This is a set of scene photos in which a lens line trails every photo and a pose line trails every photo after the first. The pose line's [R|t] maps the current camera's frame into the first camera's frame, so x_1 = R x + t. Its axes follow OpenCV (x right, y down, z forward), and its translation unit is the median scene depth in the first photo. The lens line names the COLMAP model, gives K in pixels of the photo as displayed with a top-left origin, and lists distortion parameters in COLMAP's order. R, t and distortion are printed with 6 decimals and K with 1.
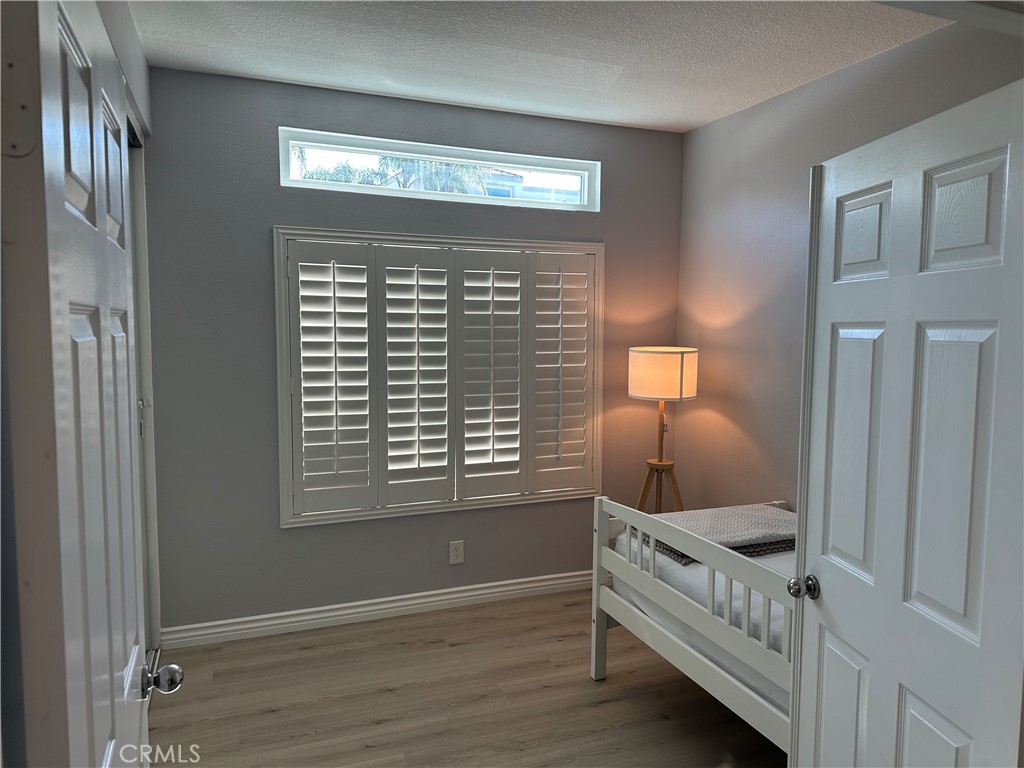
lens RADIAL K [[718.0, 0, 519.3], [0, 718.0, 385.0], [0, 0, 1]] dist [0.125467, -0.204089]
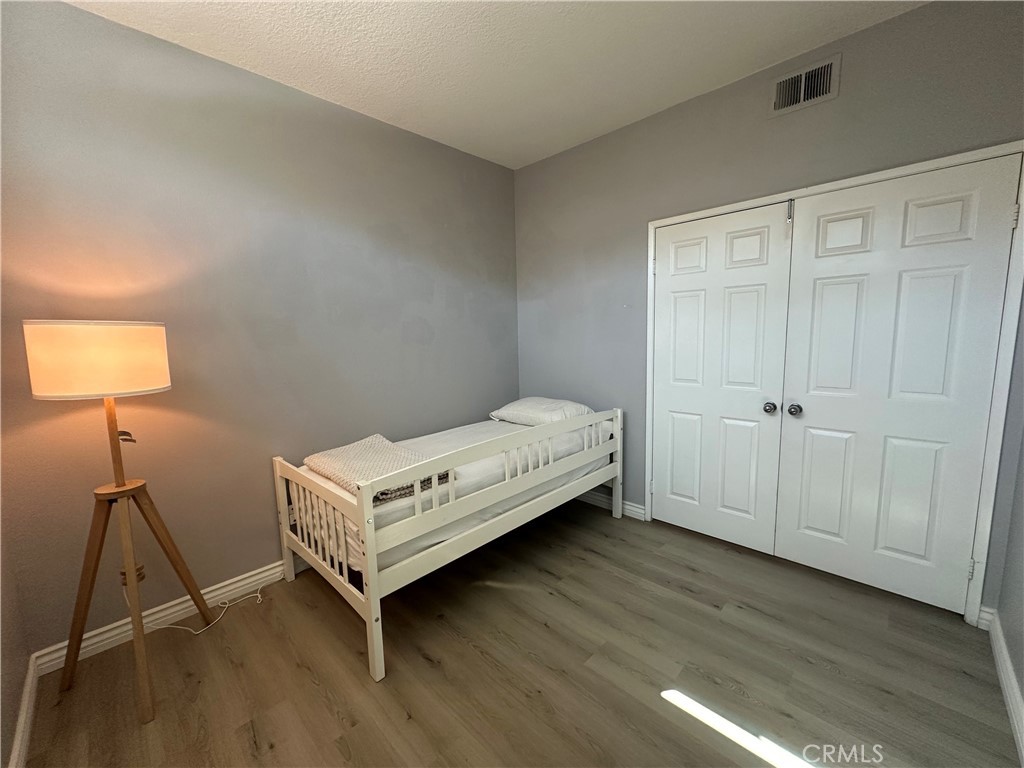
lens RADIAL K [[404.1, 0, 512.0], [0, 404.1, 384.0], [0, 0, 1]] dist [0.000105, 0.000022]
pose [[-0.407761, -0.113930, 0.905953, -0.320906], [0.097294, 0.981115, 0.167173, -0.017933], [-0.907890, 0.156310, -0.388976, 0.853599]]
